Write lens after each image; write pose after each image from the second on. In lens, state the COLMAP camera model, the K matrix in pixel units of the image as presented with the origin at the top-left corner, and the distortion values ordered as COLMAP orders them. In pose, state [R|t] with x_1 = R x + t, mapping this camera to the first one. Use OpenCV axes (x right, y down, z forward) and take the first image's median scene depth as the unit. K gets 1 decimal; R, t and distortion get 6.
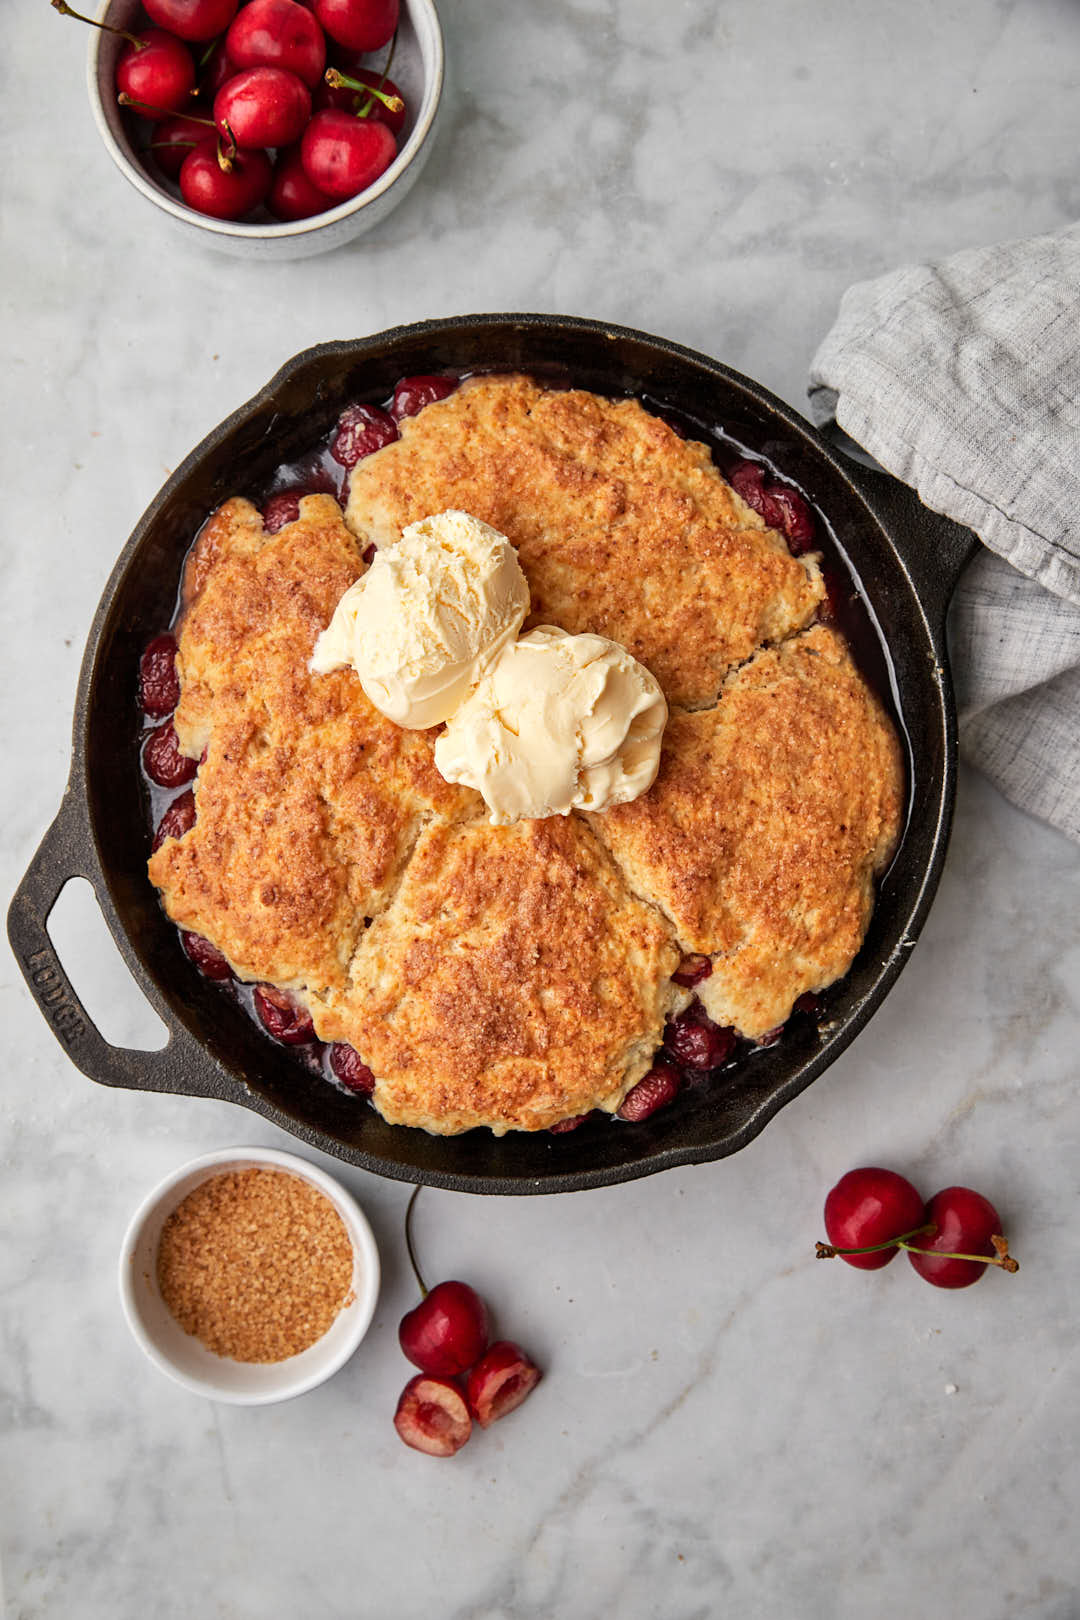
lens RADIAL K [[1751.6, 0, 540.0], [0, 1751.6, 810.0], [0, 0, 1]] dist [-0.046689, 0.002314]
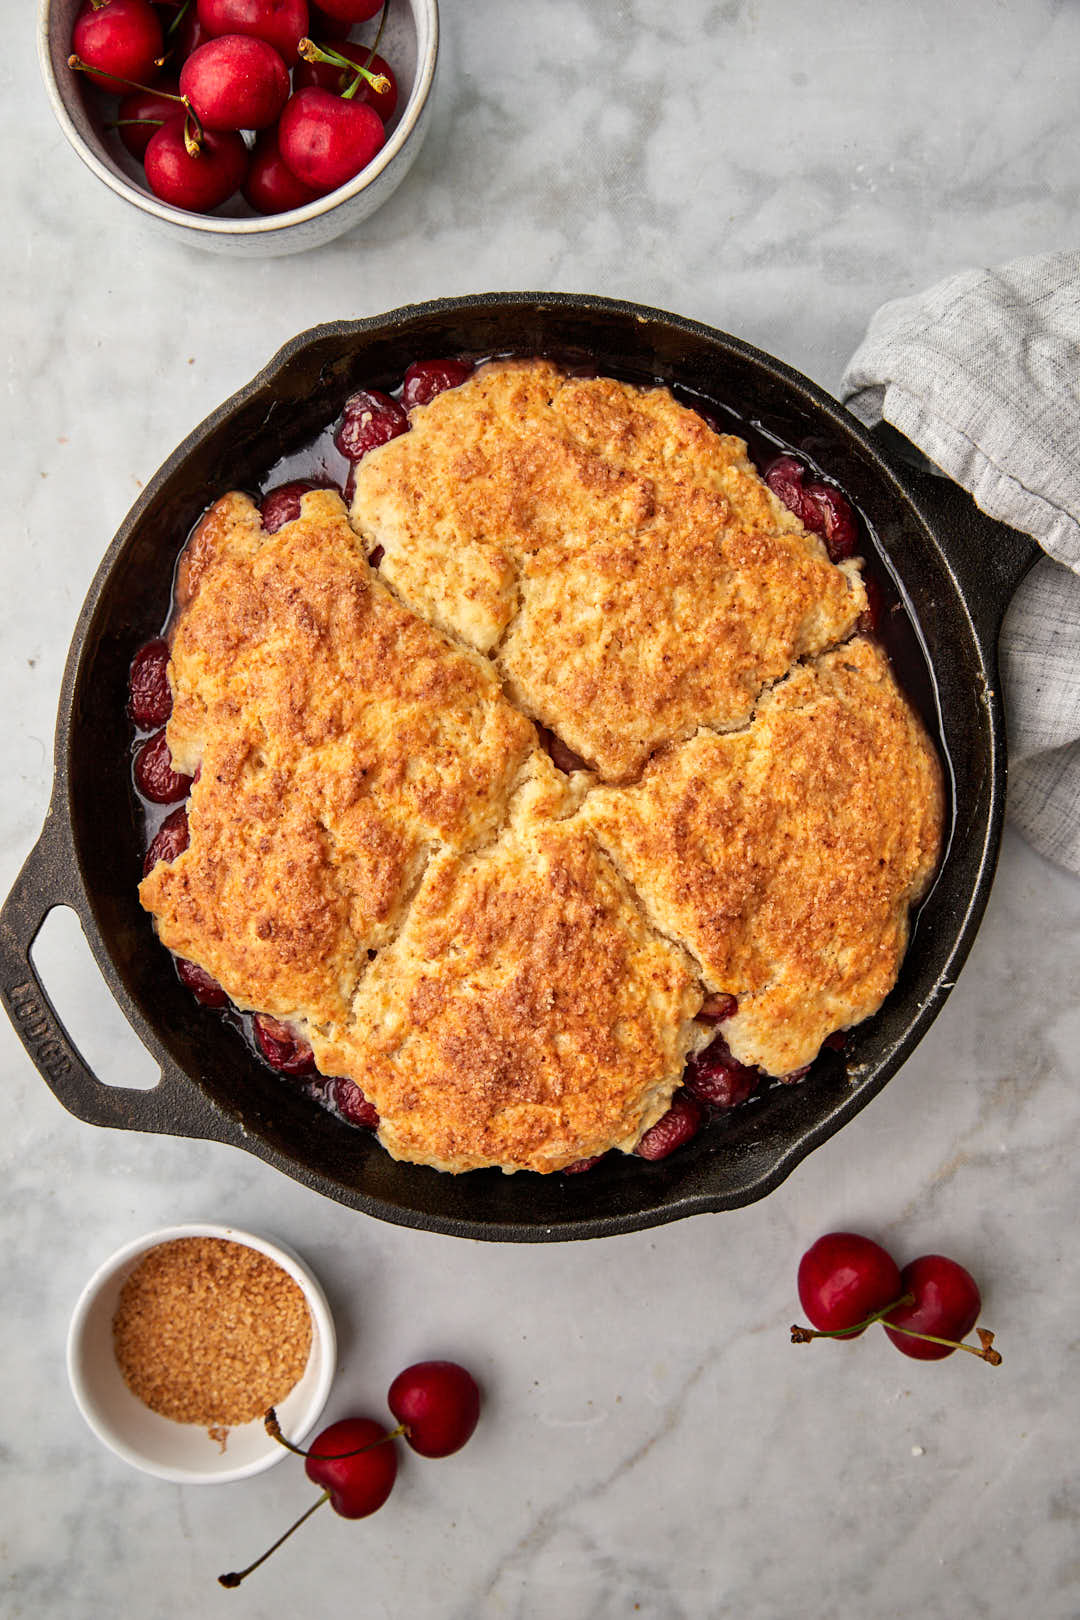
lens RADIAL K [[1378.4, 0, 540.0], [0, 1378.4, 810.0], [0, 0, 1]] dist [-0.077869, 0.061348]
pose [[0.999906, 0.012841, -0.004798, -0.005753], [-0.012402, 0.996516, 0.082470, -0.075649], [0.005841, -0.082403, 0.996582, 0.273895]]
